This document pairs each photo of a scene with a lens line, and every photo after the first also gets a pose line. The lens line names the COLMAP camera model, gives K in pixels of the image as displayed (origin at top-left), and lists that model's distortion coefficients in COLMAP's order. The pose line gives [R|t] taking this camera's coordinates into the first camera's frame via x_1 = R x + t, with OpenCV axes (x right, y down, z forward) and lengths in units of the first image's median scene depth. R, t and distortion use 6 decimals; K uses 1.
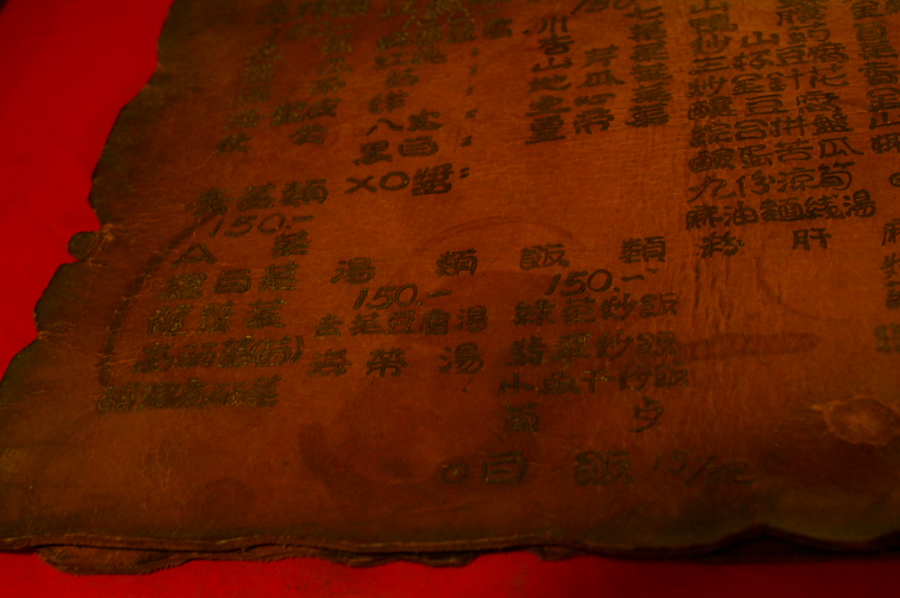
lens RADIAL K [[1401.4, 0, 449.3], [0, 1401.4, 301.4], [0, 0, 1]] dist [-0.035947, 0.000000]
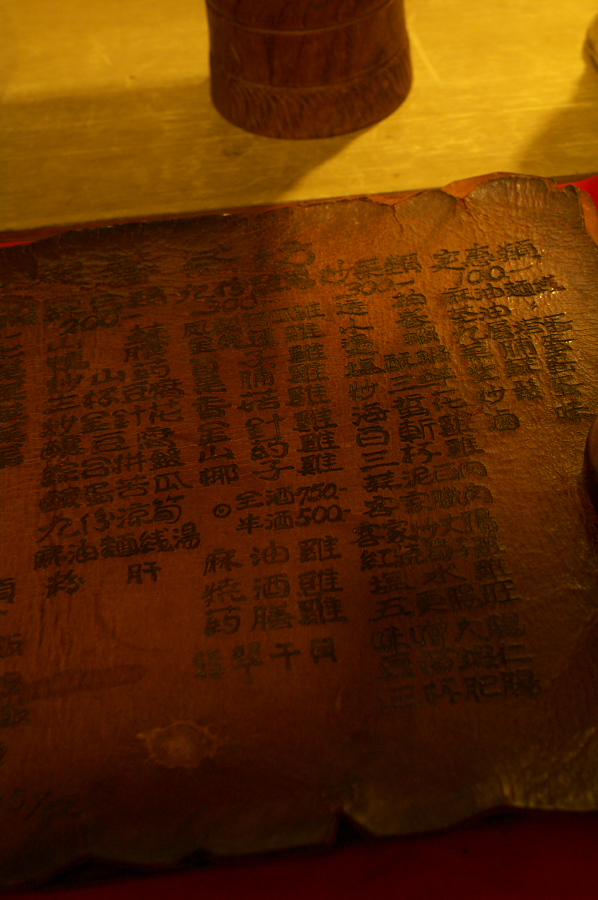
lens RADIAL K [[1401.4, 0, 301.7], [0, 1401.4, 451.8], [0, 0, 1]] dist [-0.035947, 0.000000]
pose [[0.970643, -0.064338, 0.231761, 0.118844], [0.071713, 0.997148, -0.023529, -0.098413], [-0.229586, 0.039458, 0.972488, -0.116669]]
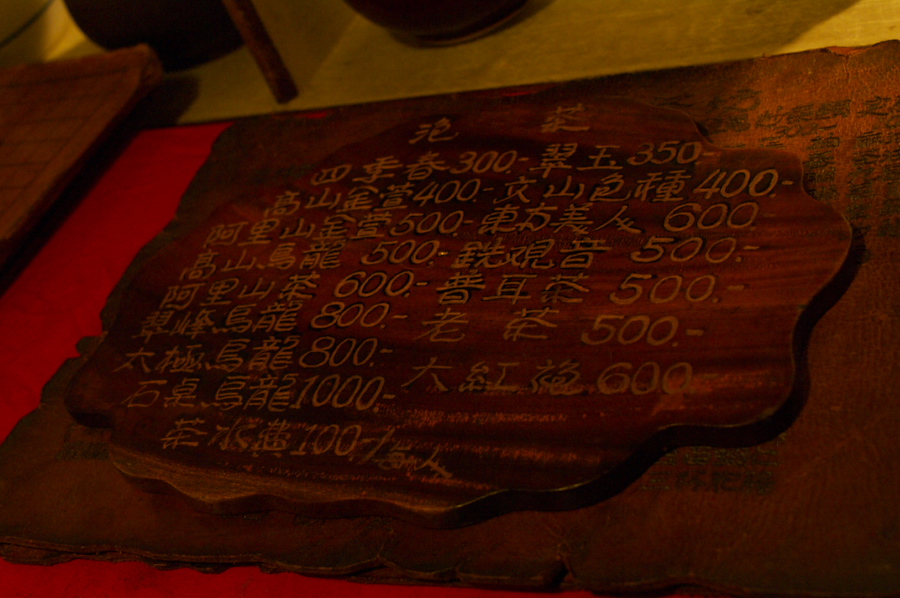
lens RADIAL K [[1401.4, 0, 451.9], [0, 1401.4, 295.0], [0, 0, 1]] dist [-0.035947, 0.000000]
pose [[0.952936, 0.014767, -0.302813, 0.572915], [-0.032430, 0.998047, -0.053385, -0.029101], [0.301433, 0.060693, 0.951554, -0.292901]]
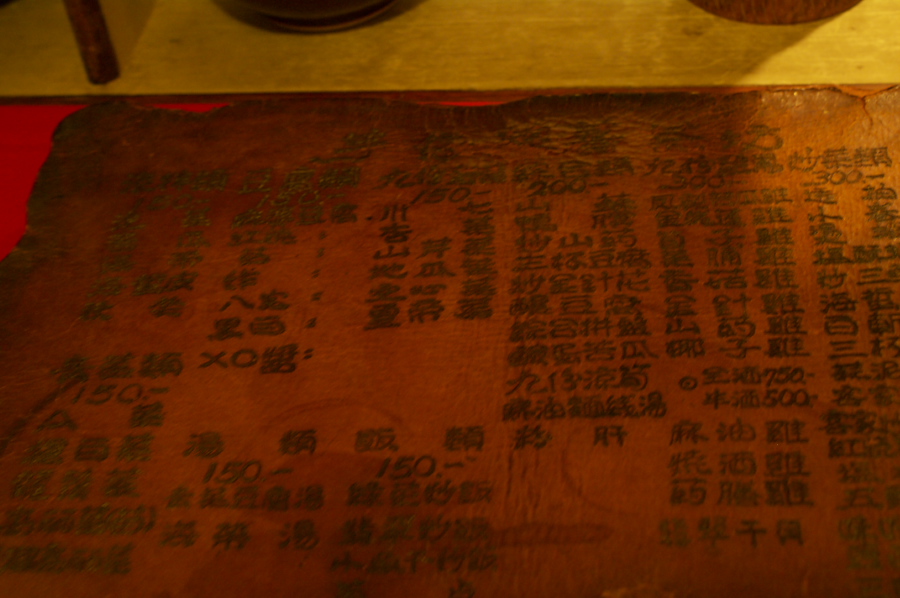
lens RADIAL K [[1401.4, 0, 445.3], [0, 1401.4, 301.0], [0, 0, 1]] dist [-0.035947, 0.000000]
pose [[0.993572, 0.038379, 0.106501, -0.001290], [-0.034084, 0.998542, -0.041859, -0.094986], [-0.107953, 0.037960, 0.993431, -0.119574]]
